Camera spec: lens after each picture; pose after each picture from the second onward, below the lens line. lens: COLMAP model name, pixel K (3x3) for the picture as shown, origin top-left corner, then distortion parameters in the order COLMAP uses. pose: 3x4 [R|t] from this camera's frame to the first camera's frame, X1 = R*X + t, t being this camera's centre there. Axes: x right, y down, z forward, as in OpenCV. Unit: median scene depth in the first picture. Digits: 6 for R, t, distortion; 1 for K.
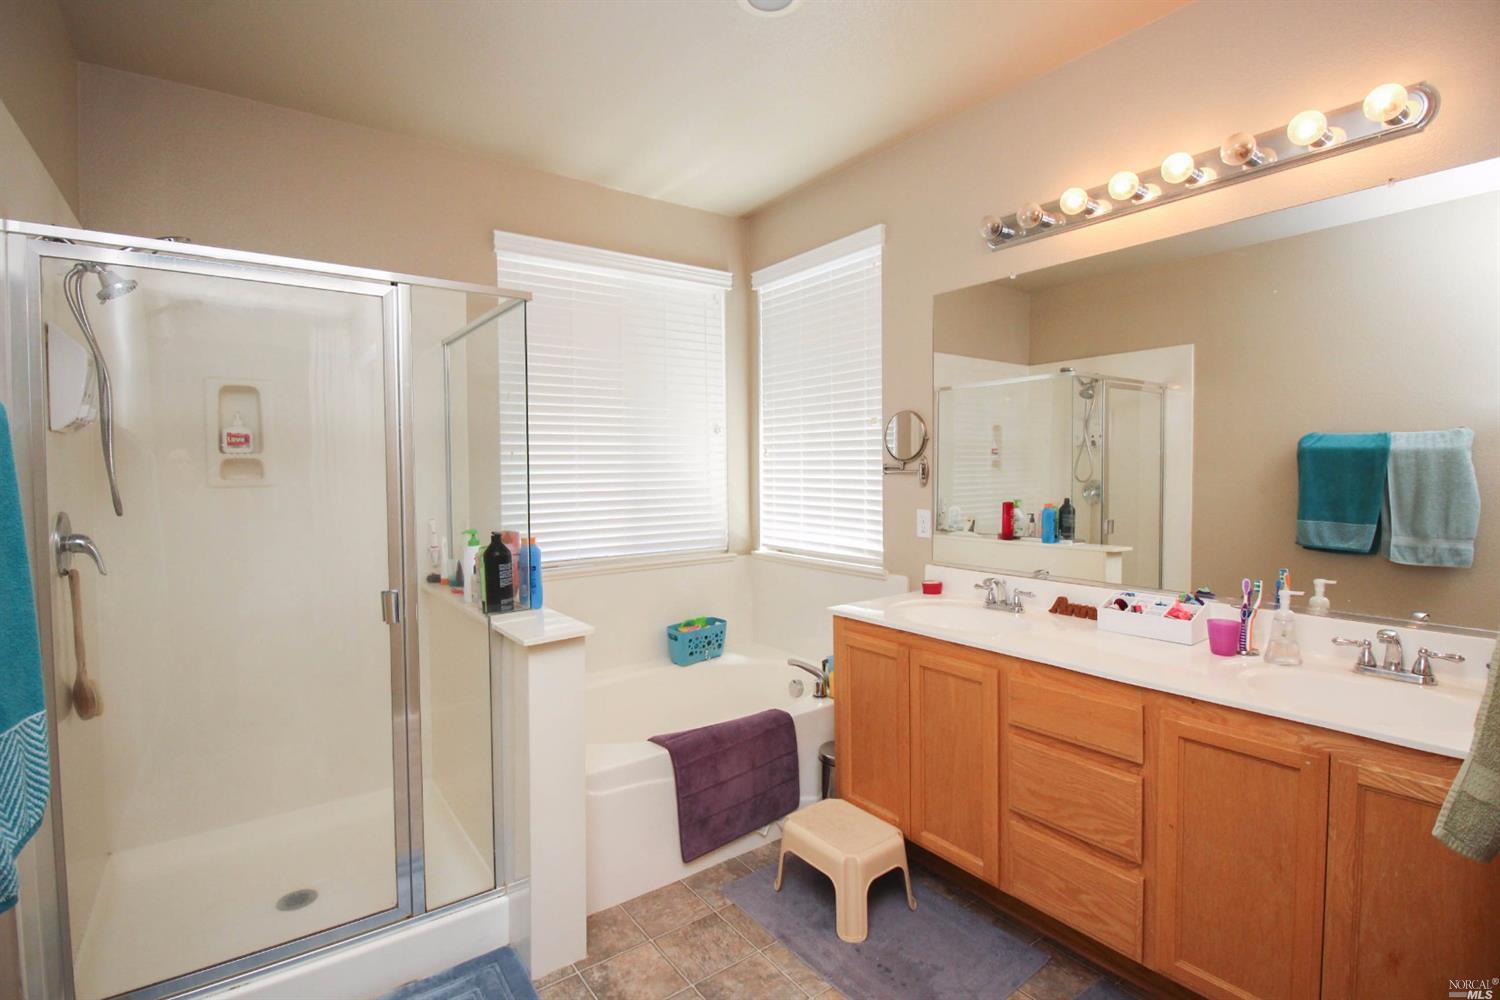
lens RADIAL K [[718.3, 0, 743.5], [0, 718.3, 489.3], [0, 0, 1]] dist [-0.000113, -0.015819]
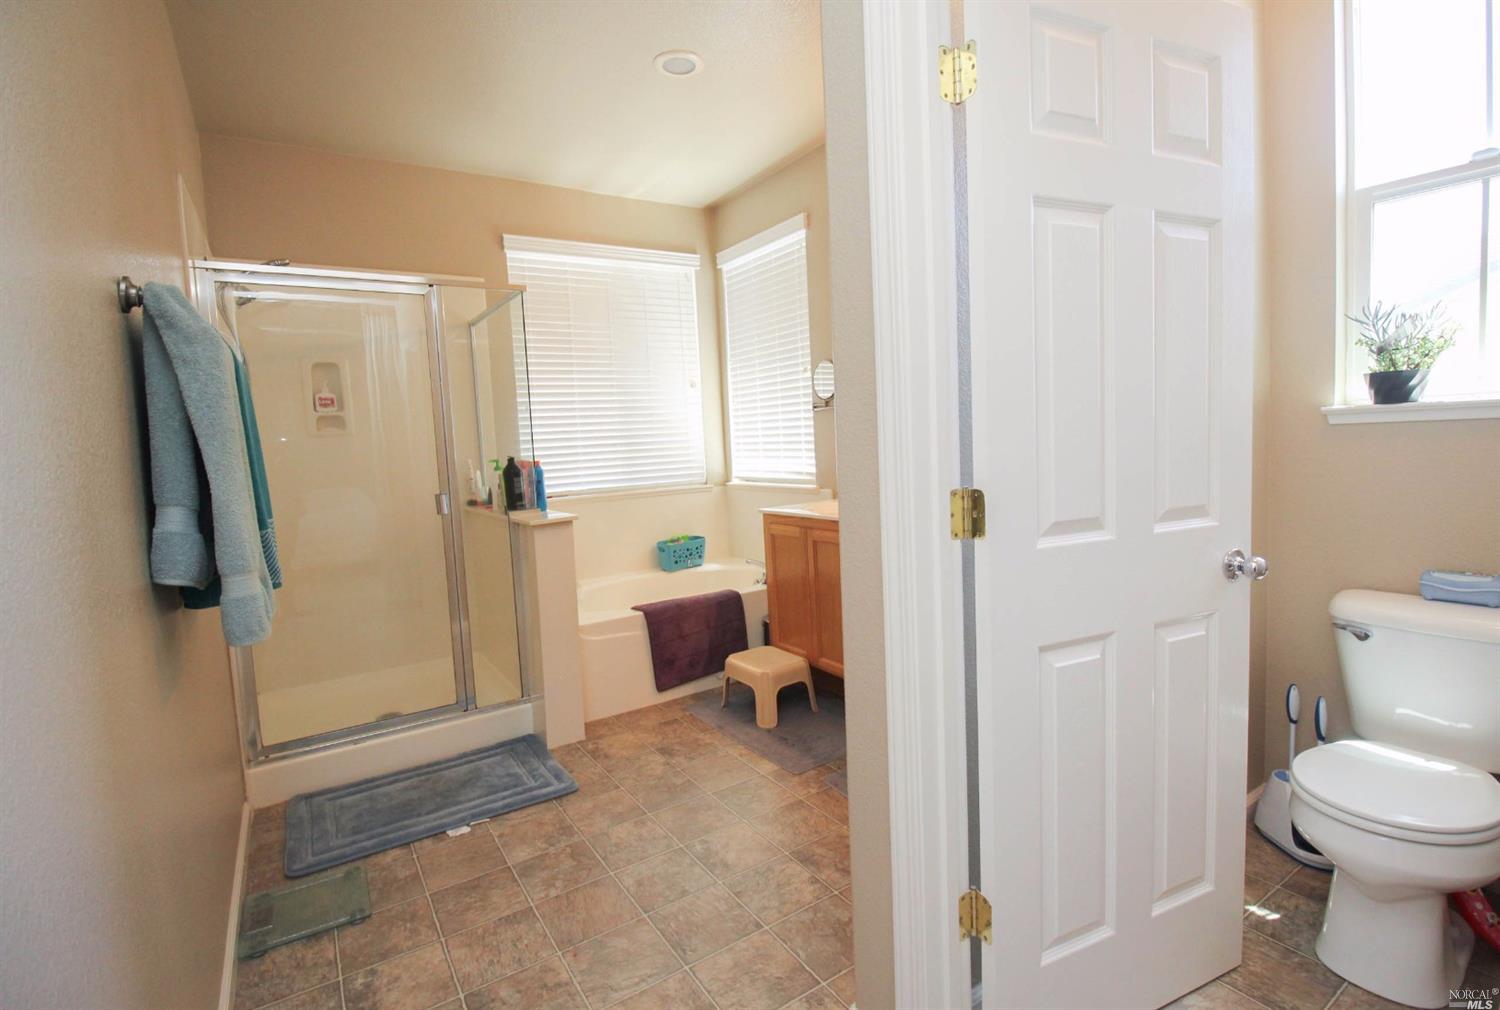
lens RADIAL K [[727.3, 0, 753.7], [0, 727.3, 496.9], [0, 0, 1]] dist [-0.004133, -0.000678]
pose [[0.998245, -0.036477, -0.046658, 0.157266], [0.038837, 0.997958, 0.050715, 0.066219], [0.044712, -0.052438, 0.997623, -0.331139]]
